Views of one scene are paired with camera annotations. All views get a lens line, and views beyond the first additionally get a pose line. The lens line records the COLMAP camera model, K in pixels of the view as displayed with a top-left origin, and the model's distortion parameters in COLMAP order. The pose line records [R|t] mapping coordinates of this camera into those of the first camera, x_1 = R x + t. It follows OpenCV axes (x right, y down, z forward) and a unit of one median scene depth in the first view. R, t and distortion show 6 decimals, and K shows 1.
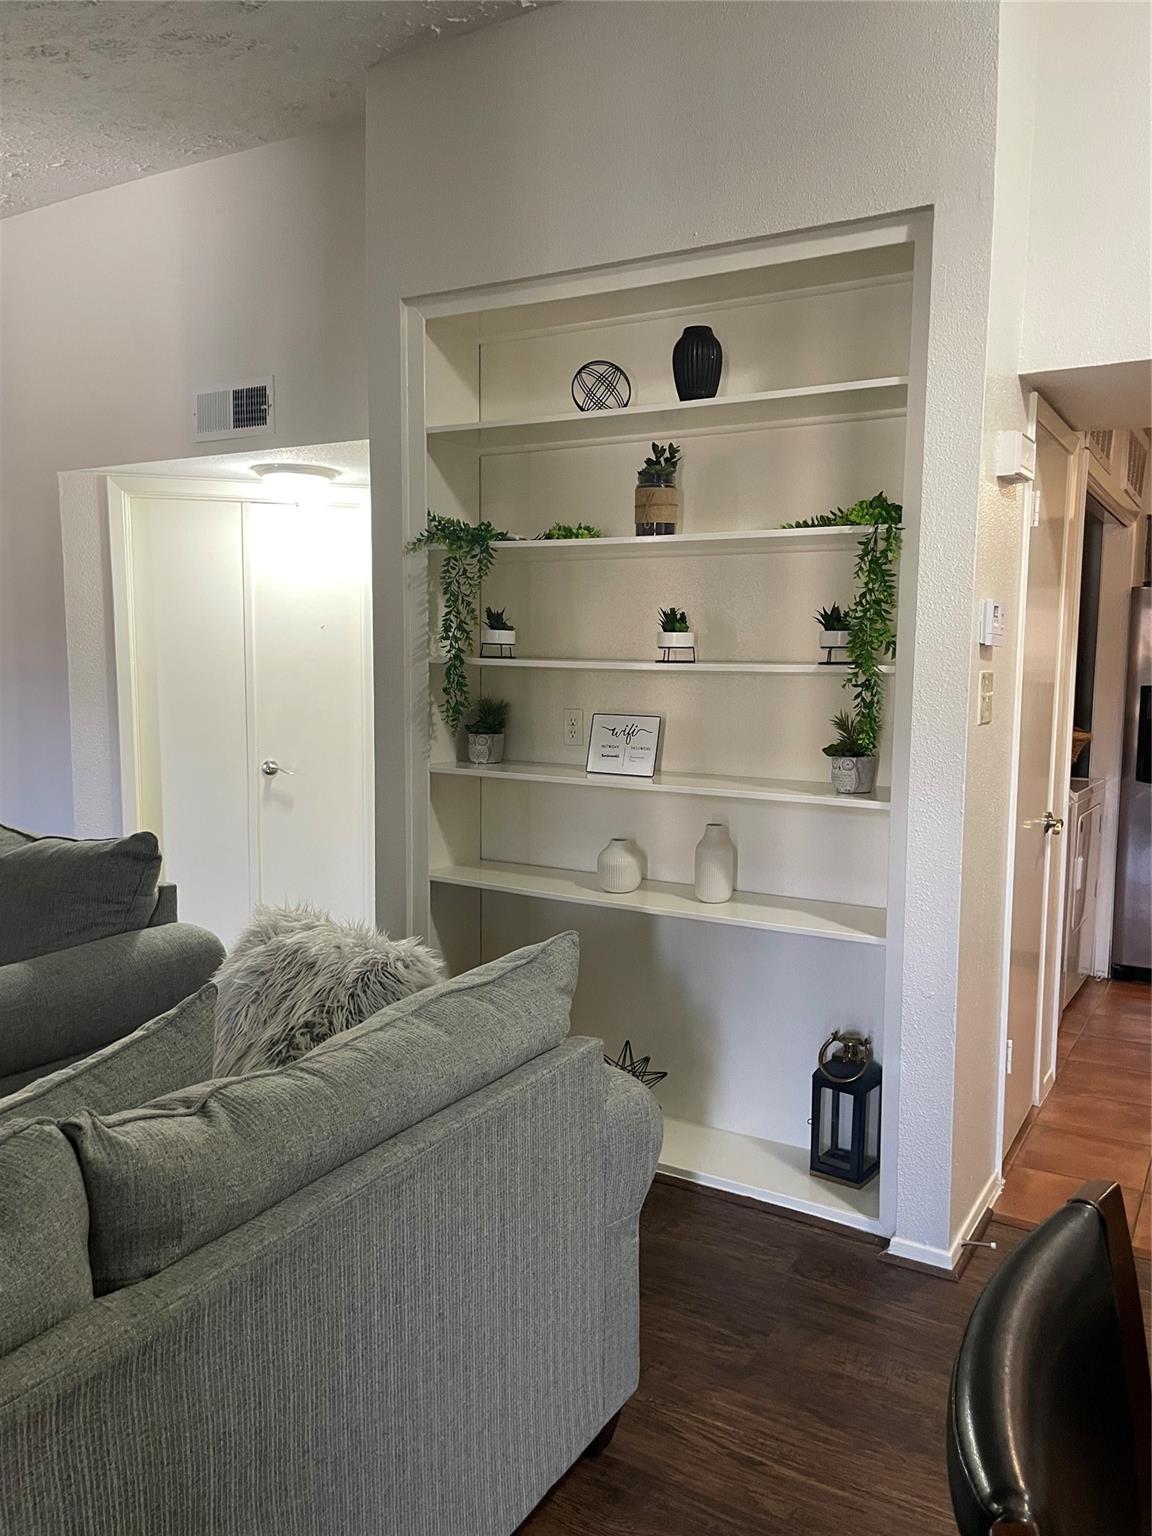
lens RADIAL K [[1191.1, 0, 597.3], [0, 1191.1, 775.2], [0, 0, 1]] dist [0.087655, -0.121833]
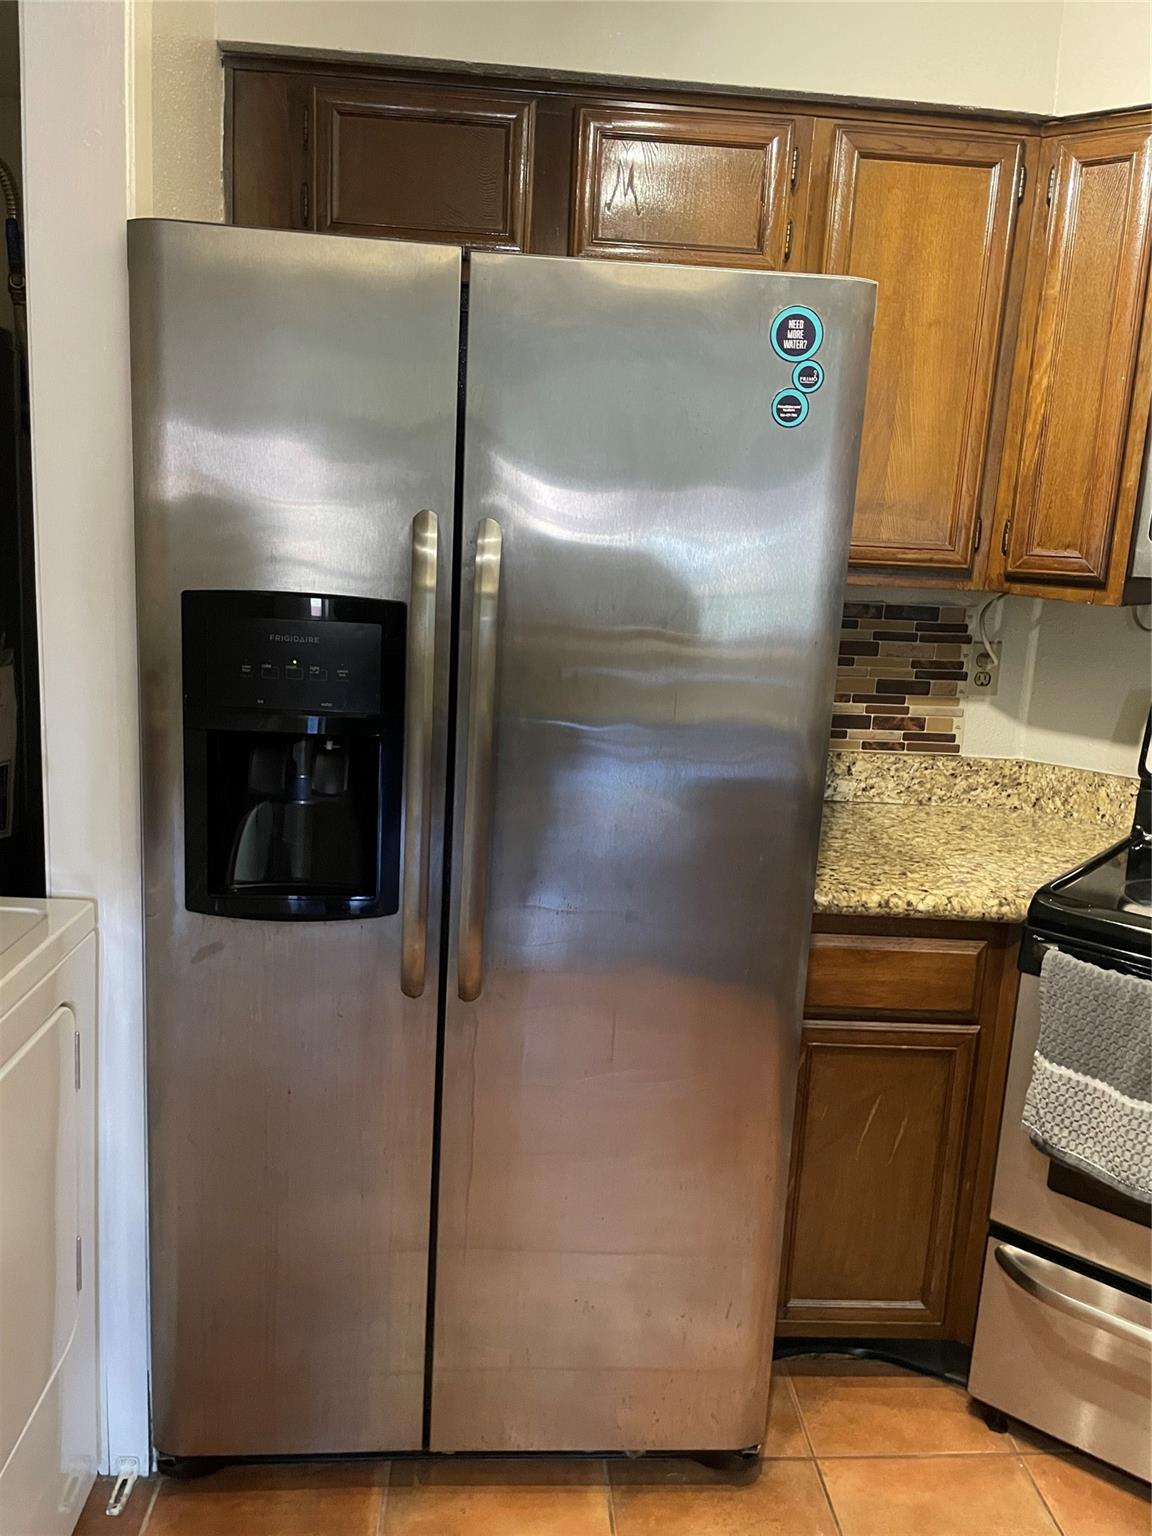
lens RADIAL K [[1200.0, 0, 566.6], [0, 1200.0, 760.0], [0, 0, 1]] dist [0.094373, -0.135934]
pose [[0.843915, -0.071249, 0.531724, 0.405839], [0.011700, 0.993350, 0.114534, -0.072295], [-0.536349, -0.090436, 0.839137, 0.770404]]
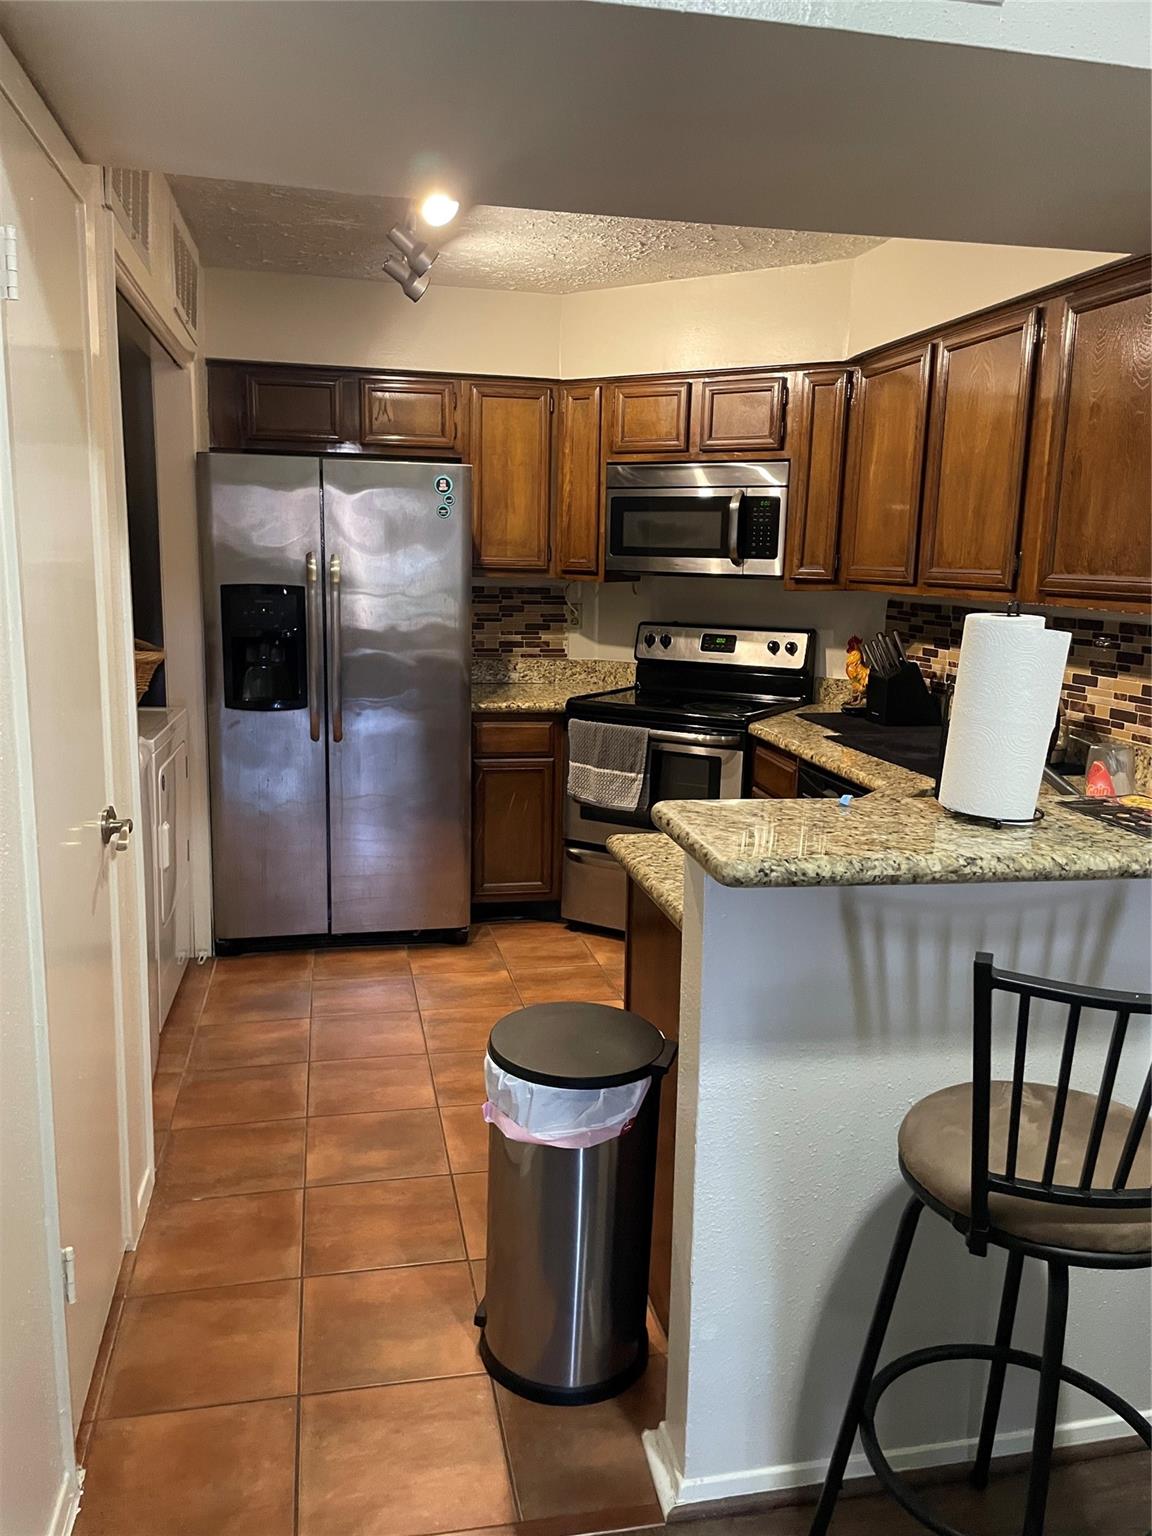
lens RADIAL K [[1200.0, 0, 566.6], [0, 1200.0, 760.0], [0, 0, 1]] dist [0.094373, -0.135934]
pose [[0.760591, -0.110881, 0.639692, 0.119769], [0.056687, 0.992887, 0.104702, -0.034532], [-0.646751, -0.043373, 0.761467, 0.282664]]
